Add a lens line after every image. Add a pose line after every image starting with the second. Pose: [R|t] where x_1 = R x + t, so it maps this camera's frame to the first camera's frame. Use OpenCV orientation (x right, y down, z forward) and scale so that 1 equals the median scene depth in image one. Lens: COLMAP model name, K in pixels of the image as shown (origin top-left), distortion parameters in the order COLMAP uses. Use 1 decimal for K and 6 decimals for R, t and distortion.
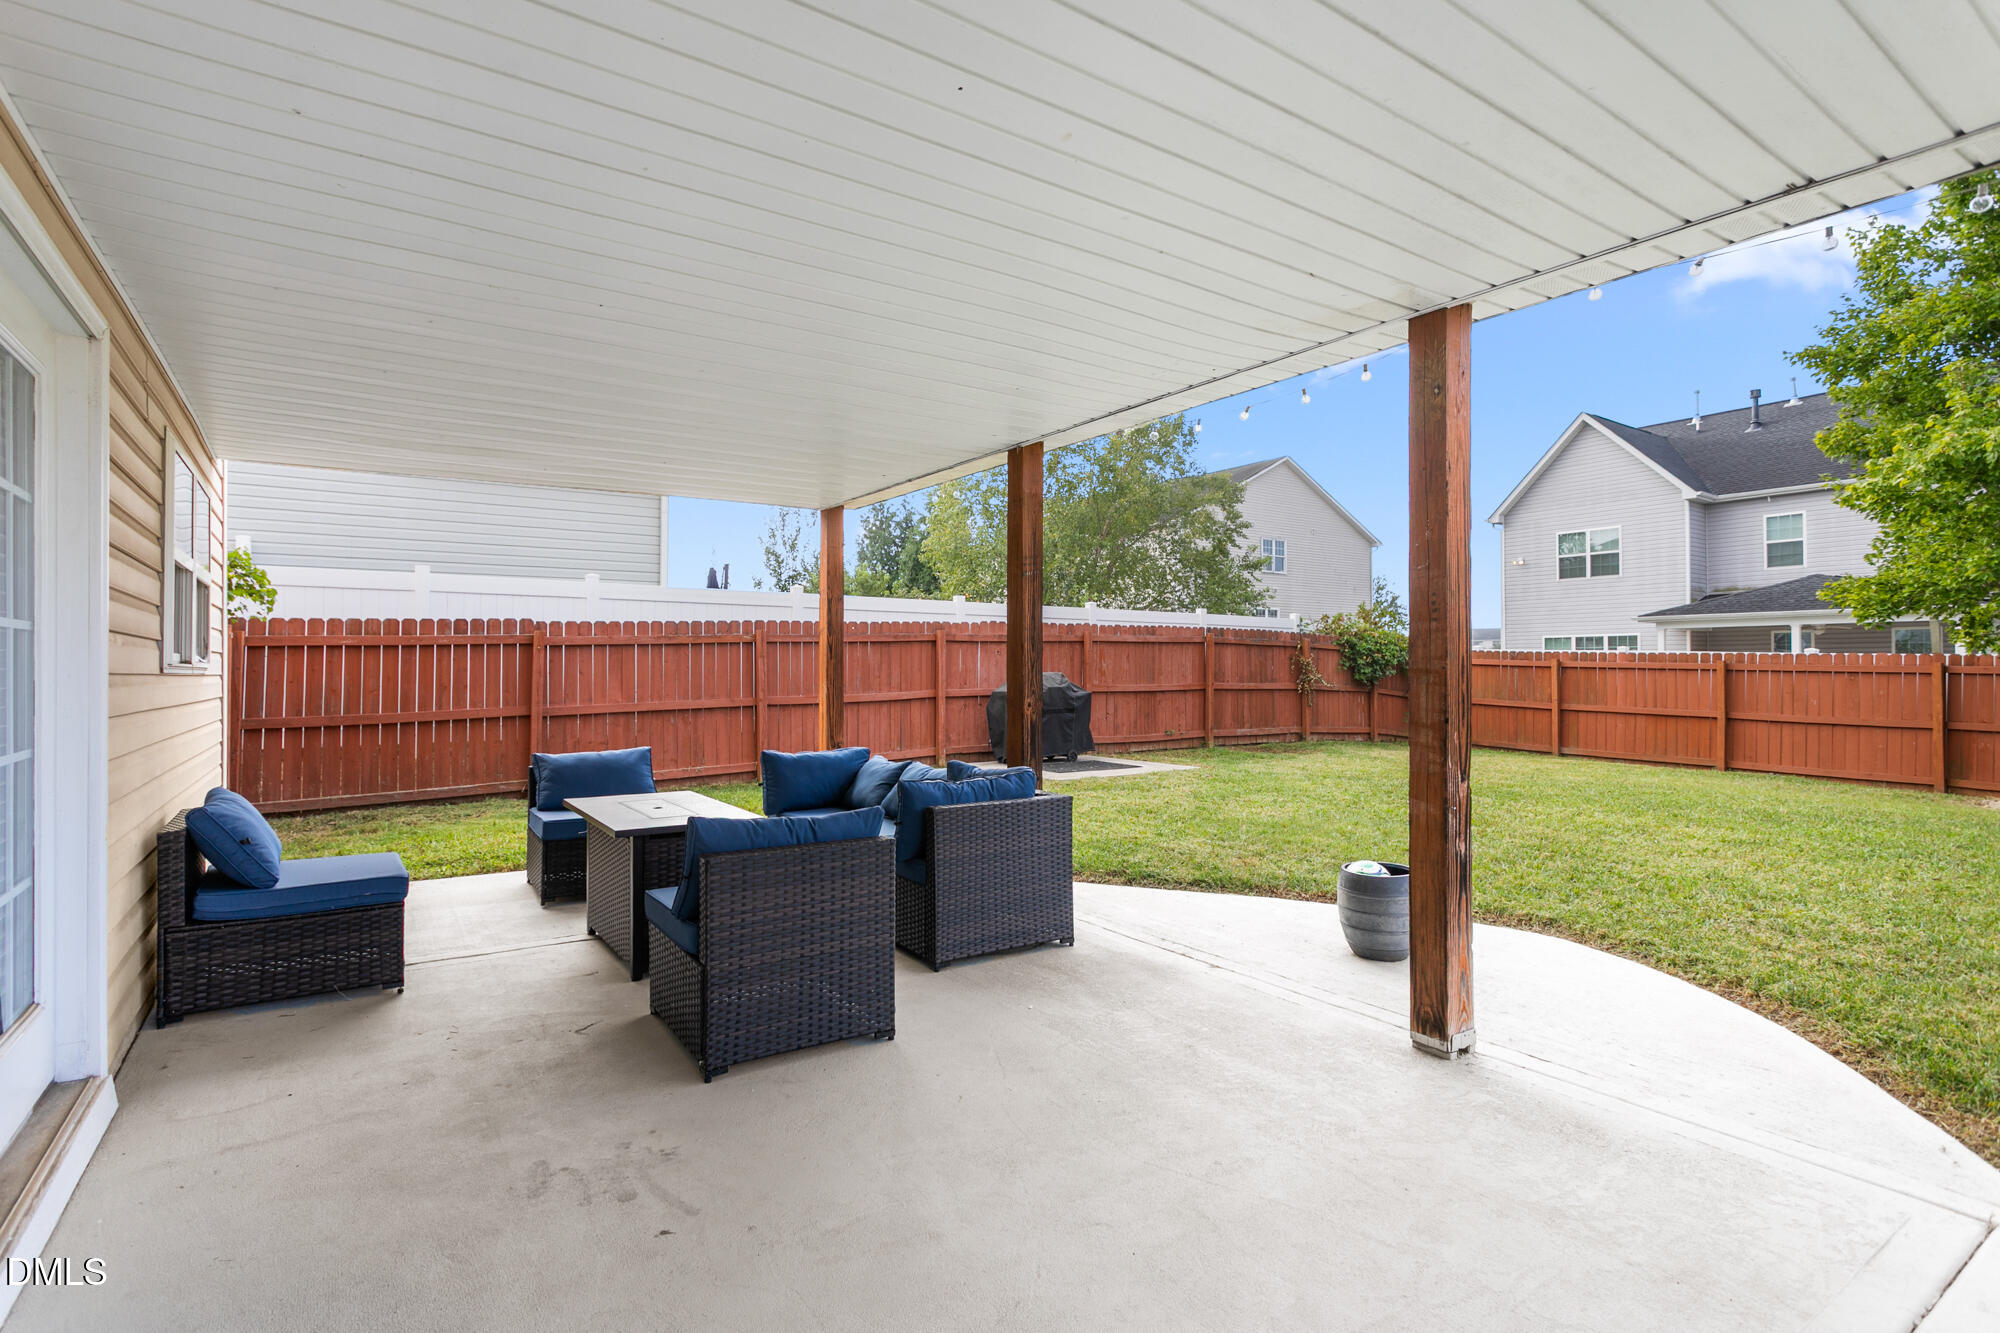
lens RADIAL K [[960.6, 0, 956.5], [0, 960.6, 652.1], [0, 0, 1]] dist [-0.003607, -0.000835]
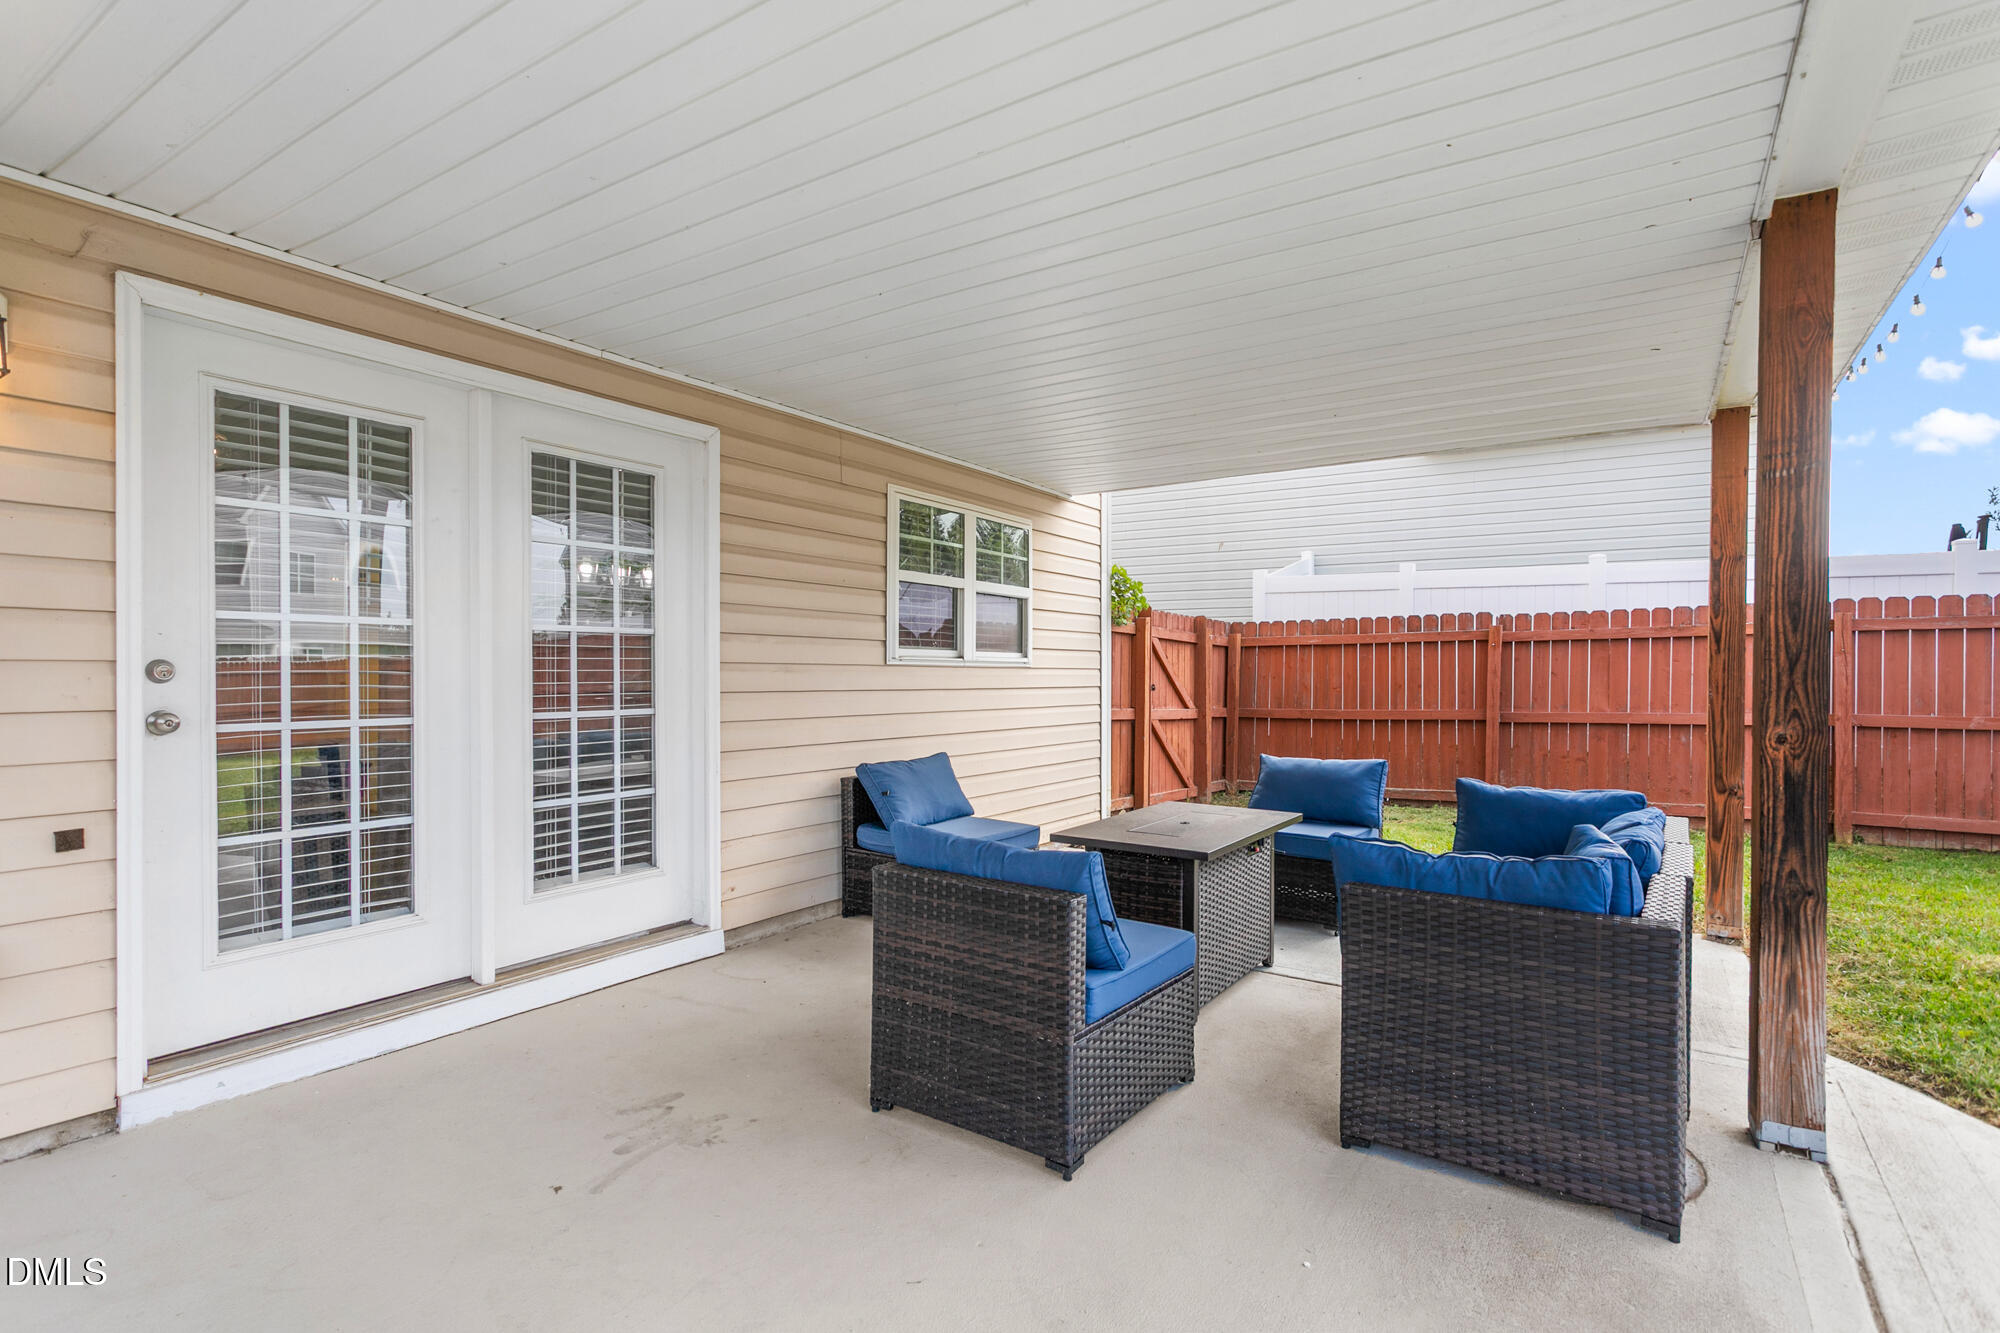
lens RADIAL K [[960.6, 0, 1010.0], [0, 960.6, 676.2], [0, 0, 1]] dist [-0.003607, -0.000835]
pose [[0.406128, 0.015180, -0.913690, 0.193406], [0.005892, 0.999798, 0.019229, 0.005264], [0.913797, -0.013193, 0.405957, 0.233588]]
